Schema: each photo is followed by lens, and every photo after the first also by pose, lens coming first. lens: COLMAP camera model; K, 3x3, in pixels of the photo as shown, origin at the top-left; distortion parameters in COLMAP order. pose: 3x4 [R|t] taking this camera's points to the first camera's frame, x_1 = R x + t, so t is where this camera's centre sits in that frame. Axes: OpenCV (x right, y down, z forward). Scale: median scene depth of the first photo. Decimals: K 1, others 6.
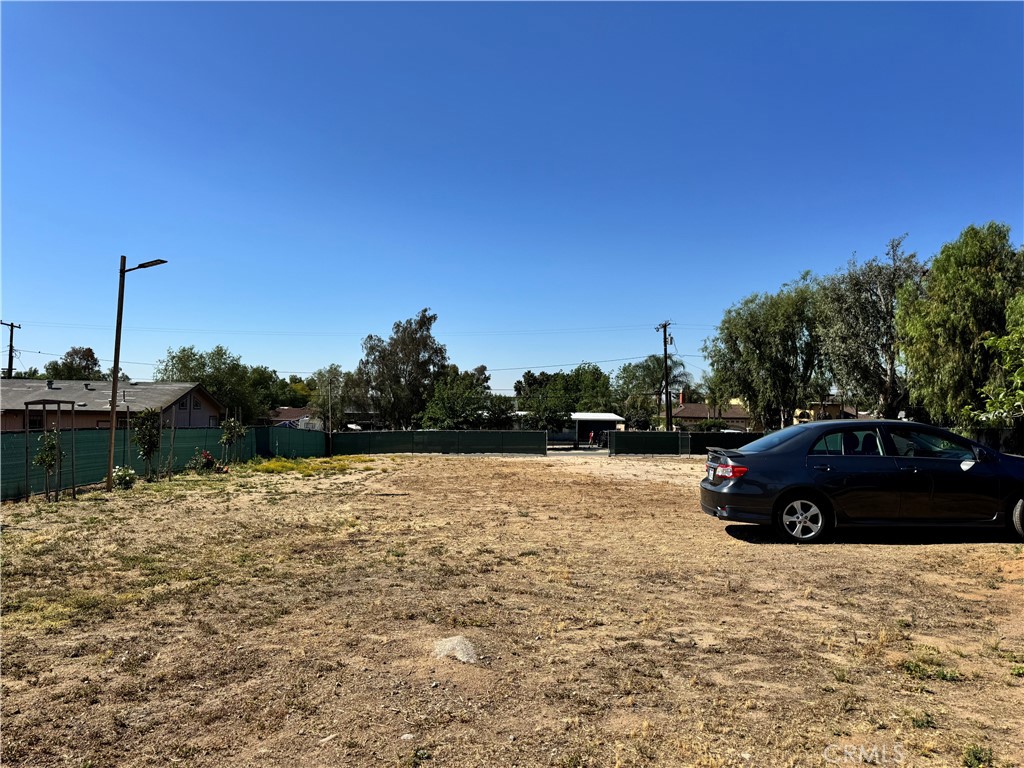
lens RADIAL K [[715.8, 0, 511.7], [0, 715.8, 381.4], [0, 0, 1]] dist [0.044067, -0.055700]
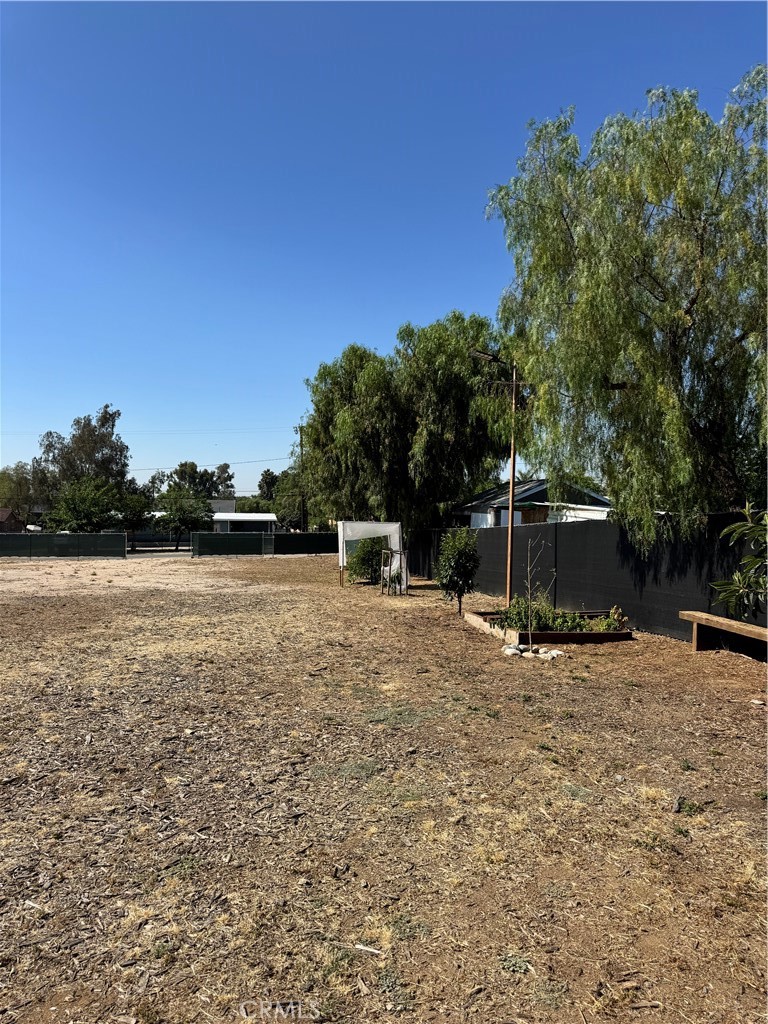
lens RADIAL K [[715.8, 0, 401.7], [0, 715.8, 528.6], [0, 0, 1]] dist [0.044067, -0.055700]
pose [[0.990244, -0.005811, 0.139220, 0.134963], [-0.003795, 0.997635, 0.068632, -0.003469], [-0.139289, -0.068490, 0.987880, -0.021466]]
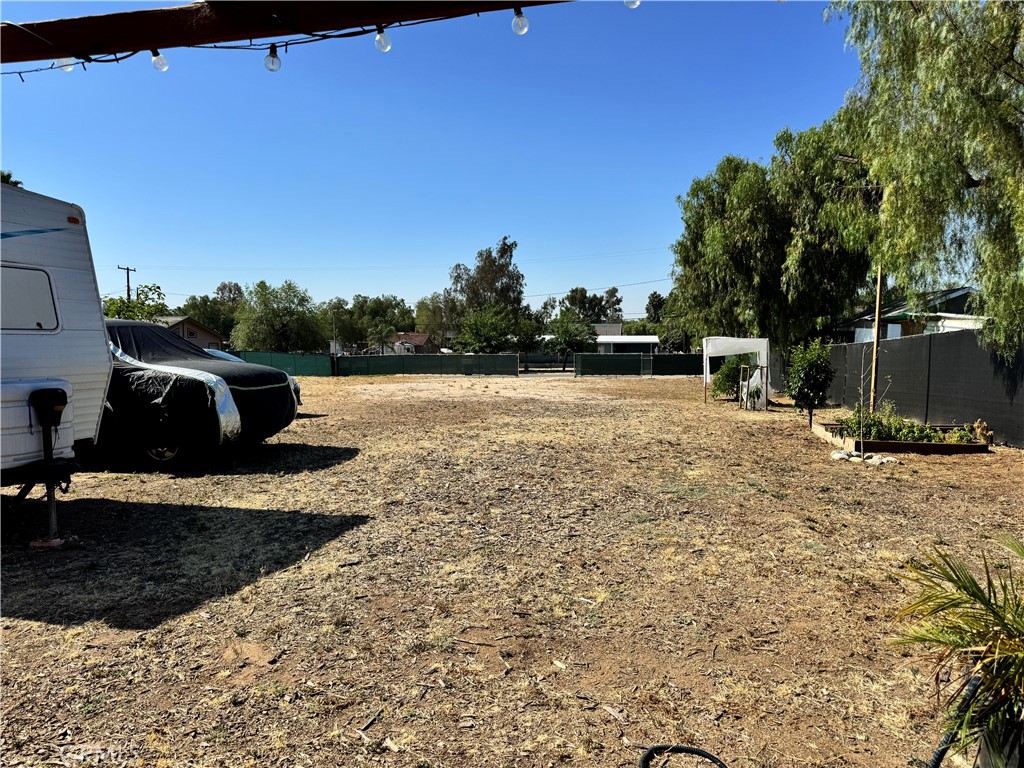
lens RADIAL K [[715.8, 0, 519.9], [0, 715.8, 410.6], [0, 0, 1]] dist [0.044067, -0.055700]
pose [[0.972947, 0.011344, -0.230748, 0.142305], [0.022853, 0.989169, 0.144989, -0.001976], [0.229894, -0.146340, 0.962150, -0.031970]]
